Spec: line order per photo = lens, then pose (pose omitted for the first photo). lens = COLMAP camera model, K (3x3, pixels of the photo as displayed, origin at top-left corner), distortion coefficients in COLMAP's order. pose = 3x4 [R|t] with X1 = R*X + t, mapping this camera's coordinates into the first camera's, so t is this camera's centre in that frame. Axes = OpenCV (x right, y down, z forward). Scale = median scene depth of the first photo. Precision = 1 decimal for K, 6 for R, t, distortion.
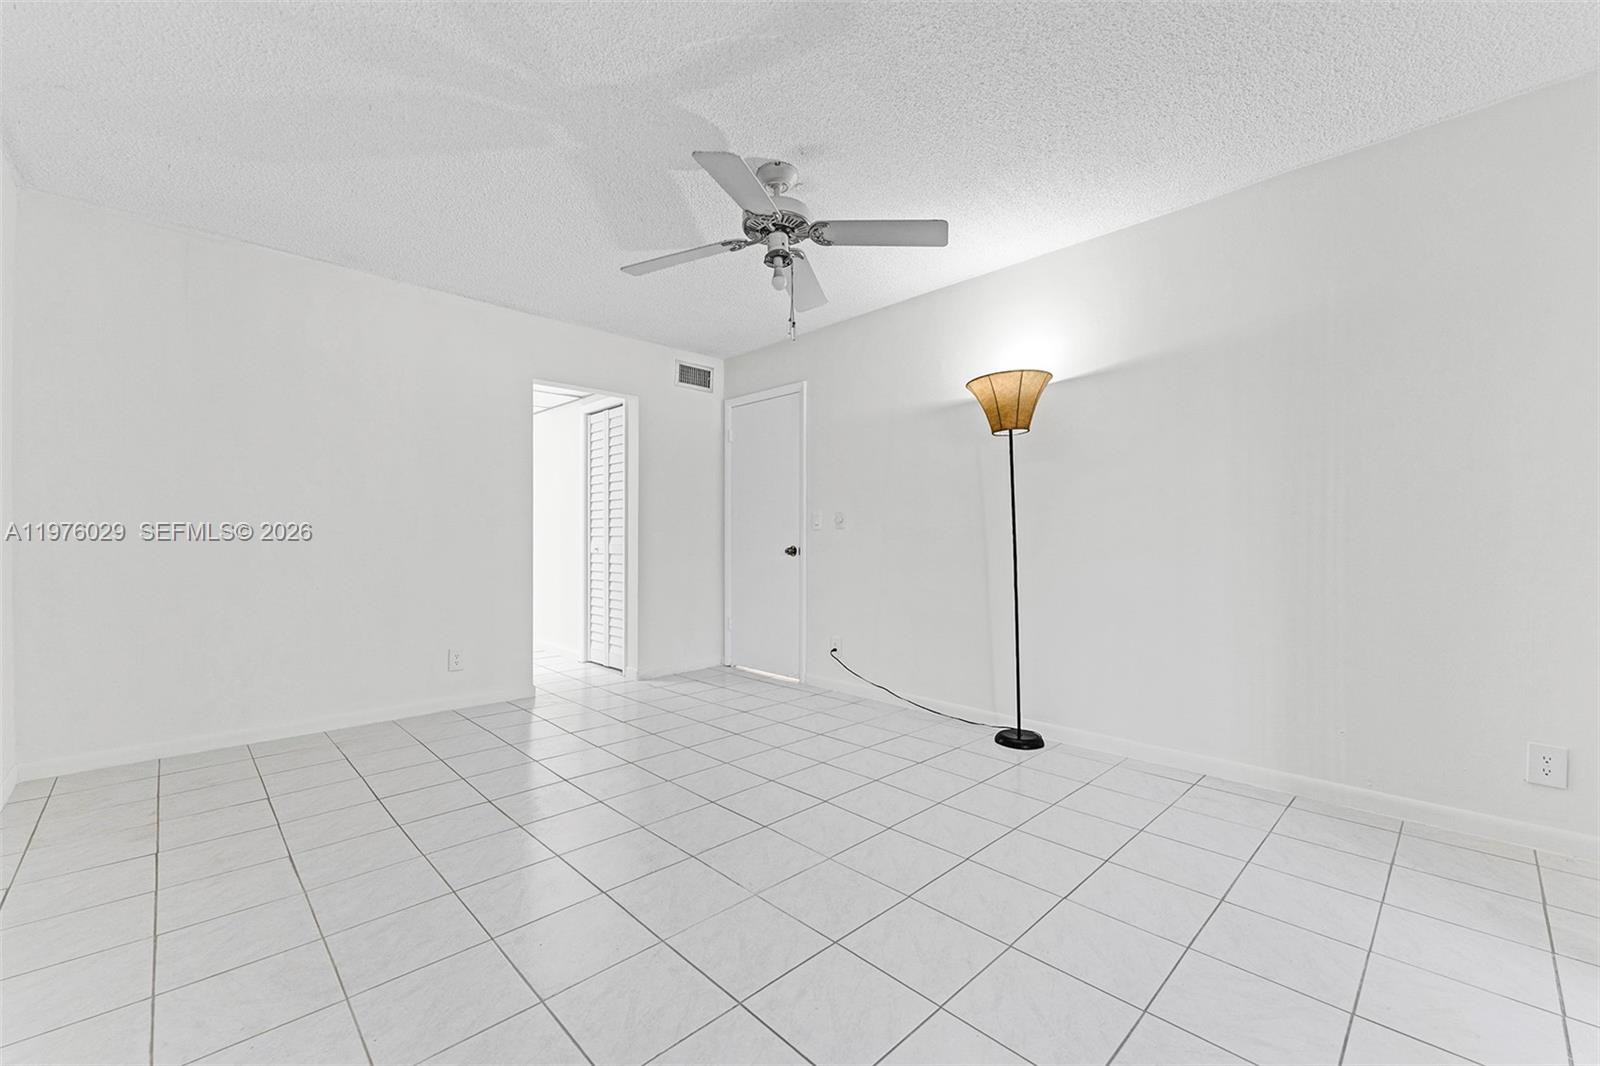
lens RADIAL K [[652.8, 0, 802.1], [0, 652.8, 539.4], [0, 0, 1]] dist [0.000804, 0.000154]
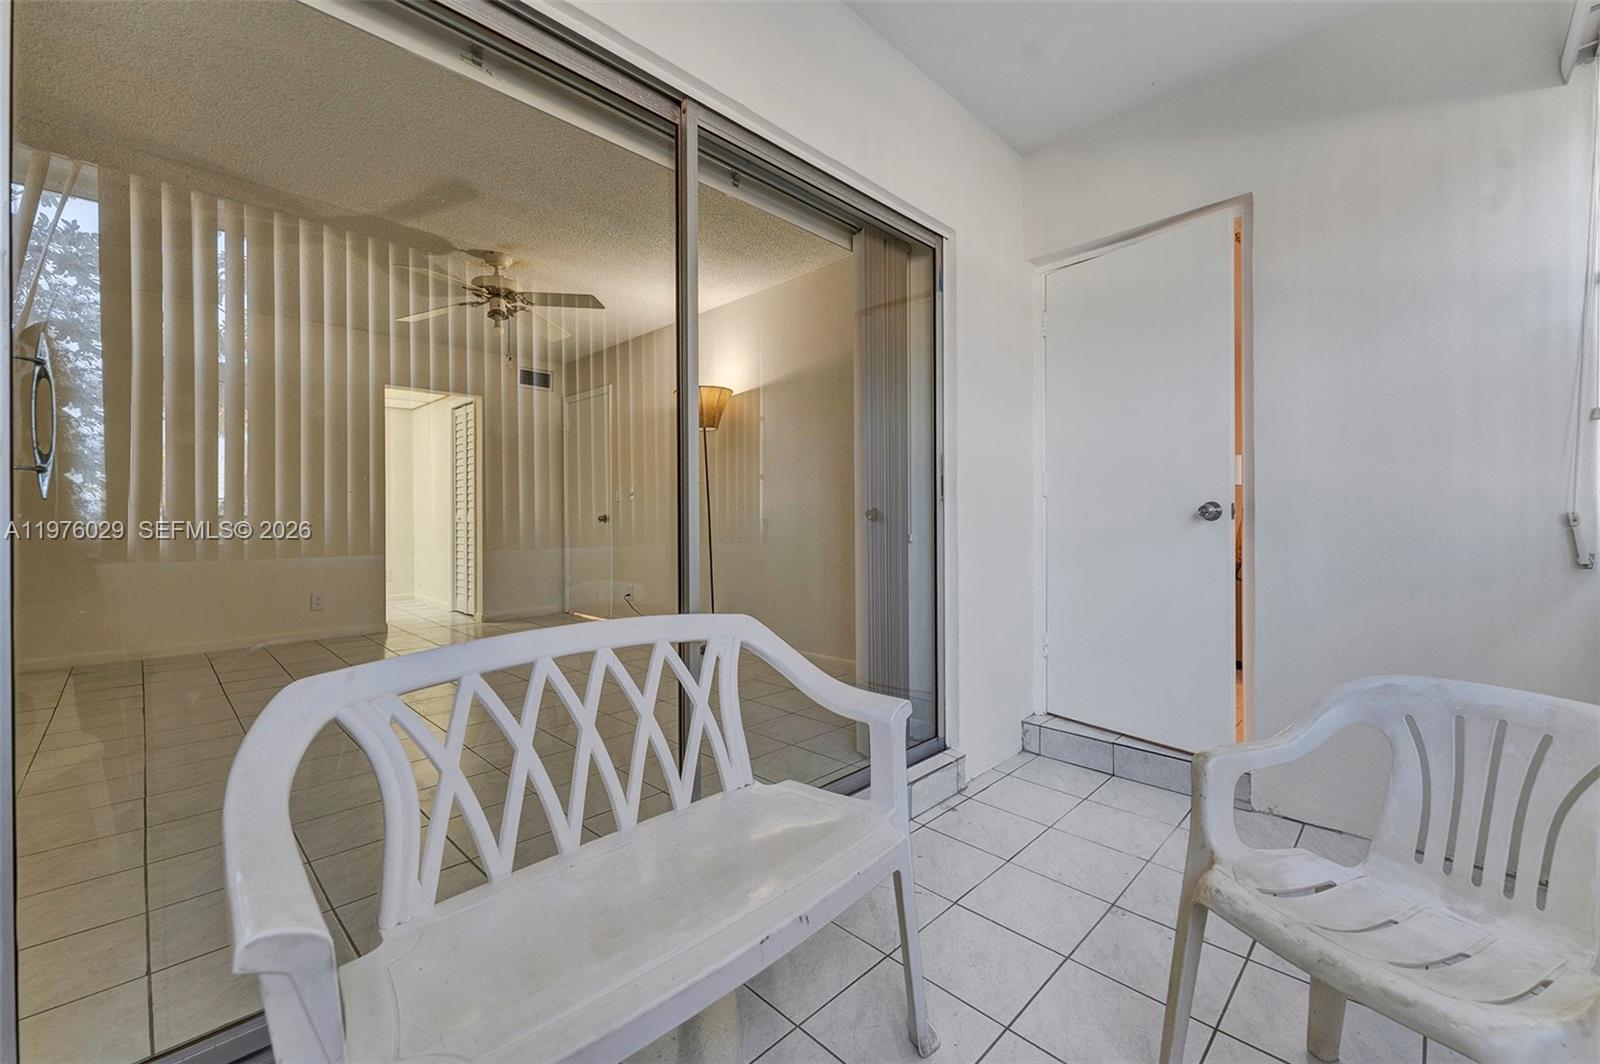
lens RADIAL K [[649.4, 0, 802.3], [0, 649.4, 518.5], [0, 0, 1]] dist [0.003862, 0.000180]
pose [[0.999725, -0.003060, 0.023257, 0.333980], [0.003003, 0.999992, 0.002504, 0.014576], [-0.023264, -0.002433, 0.999726, -0.263004]]
